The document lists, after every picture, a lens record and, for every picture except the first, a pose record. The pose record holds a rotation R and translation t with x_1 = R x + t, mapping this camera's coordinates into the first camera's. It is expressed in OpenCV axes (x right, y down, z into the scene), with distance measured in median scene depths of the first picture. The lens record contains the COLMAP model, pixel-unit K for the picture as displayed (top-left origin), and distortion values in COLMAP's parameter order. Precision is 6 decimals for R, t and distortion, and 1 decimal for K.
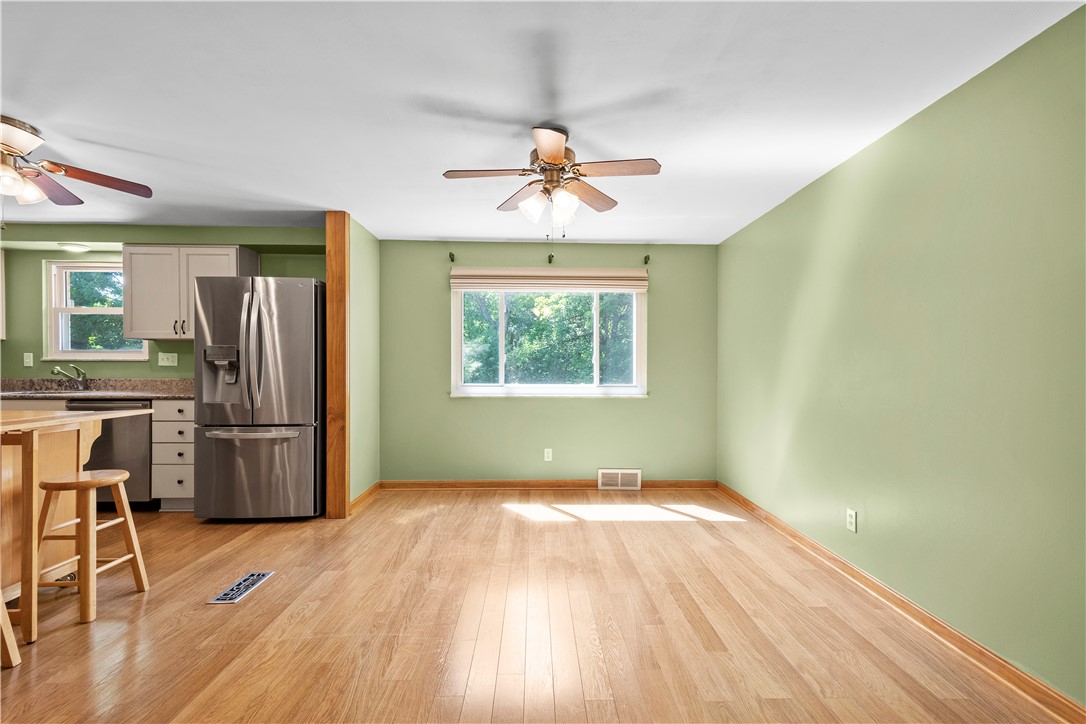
lens RADIAL K [[471.9, 0, 550.3], [0, 471.9, 369.6], [0, 0, 1]] dist [0.020619, -0.007865]
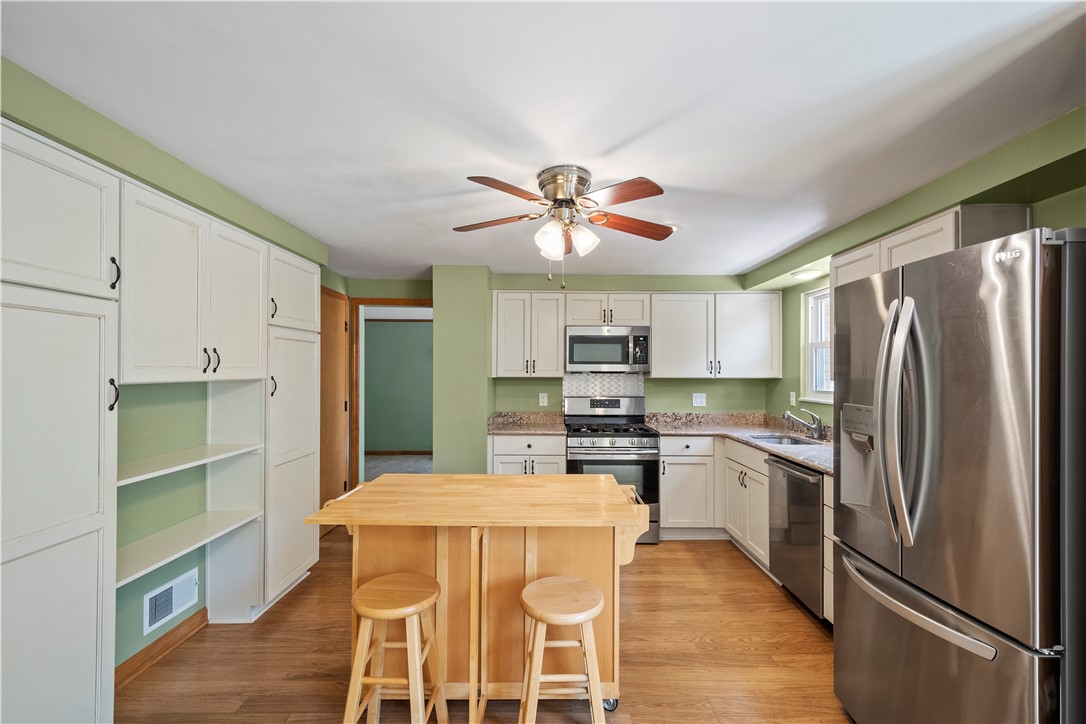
lens RADIAL K [[471.9, 0, 550.3], [0, 471.9, 369.6], [0, 0, 1]] dist [0.020619, -0.007865]
pose [[-0.026308, -0.007262, -0.999628, -0.137807], [-0.013611, 0.999884, -0.006906, -0.079384], [0.999561, 0.013424, -0.026404, 0.634137]]
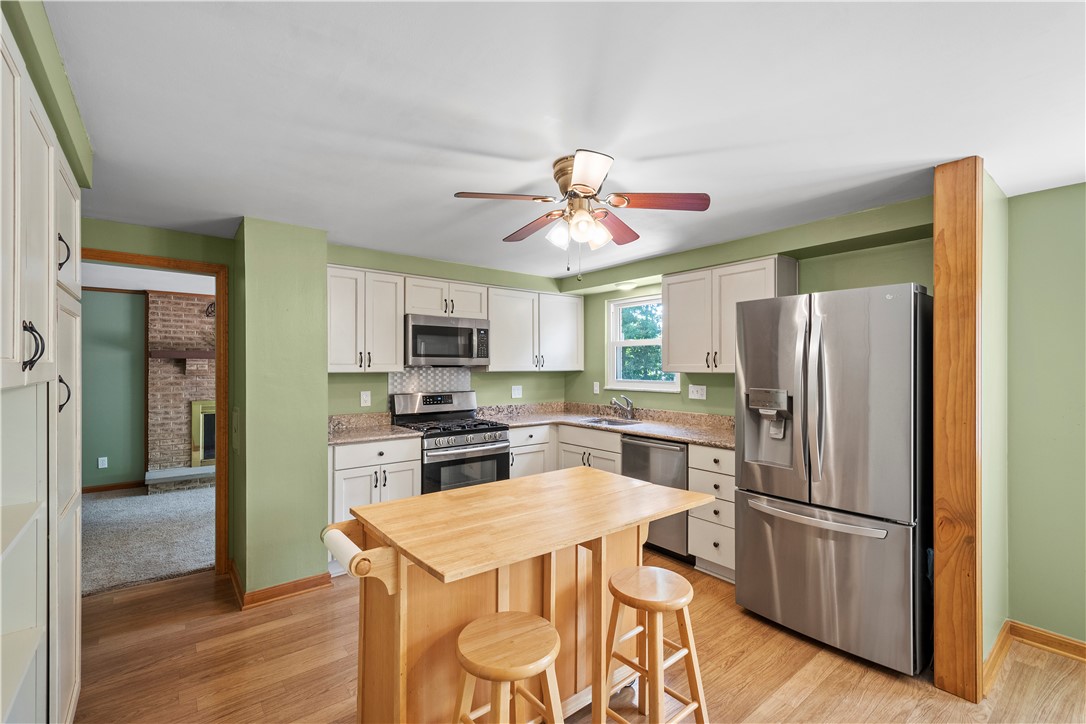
lens RADIAL K [[475.2, 0, 555.7], [0, 475.2, 365.7], [0, 0, 1]] dist [0.019012, -0.000946]
pose [[0.611909, -0.002867, -0.790923, -0.284693], [-0.006541, 0.999941, -0.008686, -0.075848], [0.790901, 0.010488, 0.611854, 0.256926]]
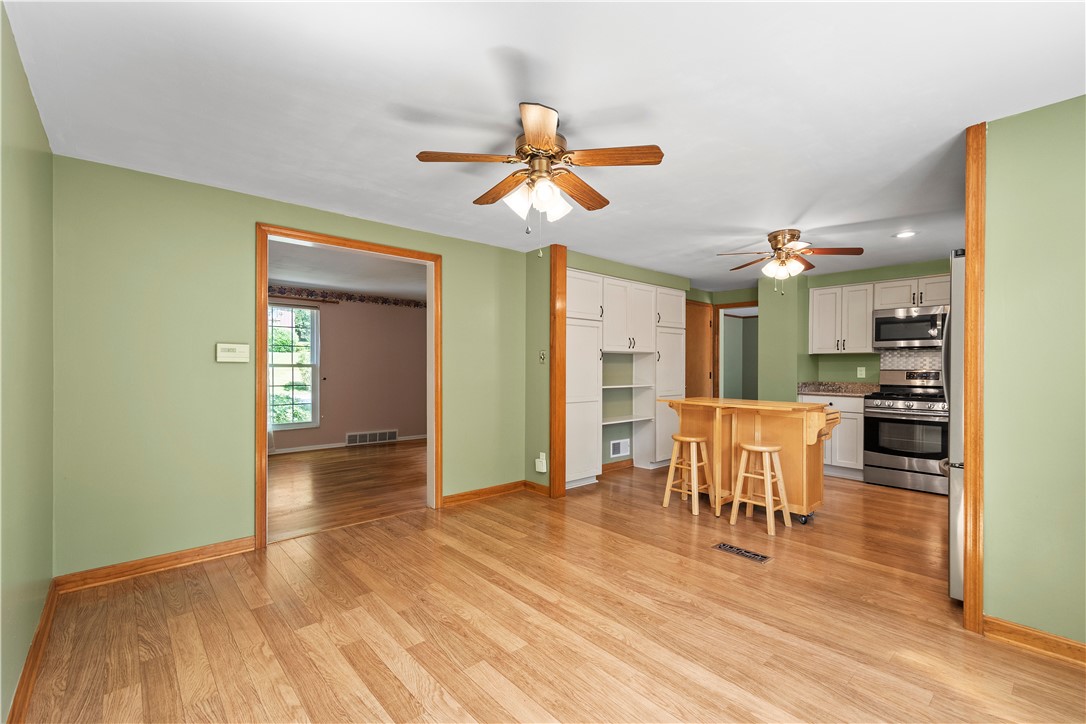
lens RADIAL K [[471.9, 0, 550.3], [0, 471.9, 369.6], [0, 0, 1]] dist [0.020619, -0.007865]
pose [[-0.764055, -0.001933, -0.645148, 0.371829], [-0.011278, 0.999883, 0.010361, -0.020633], [0.645052, 0.015193, -0.763988, 1.116971]]
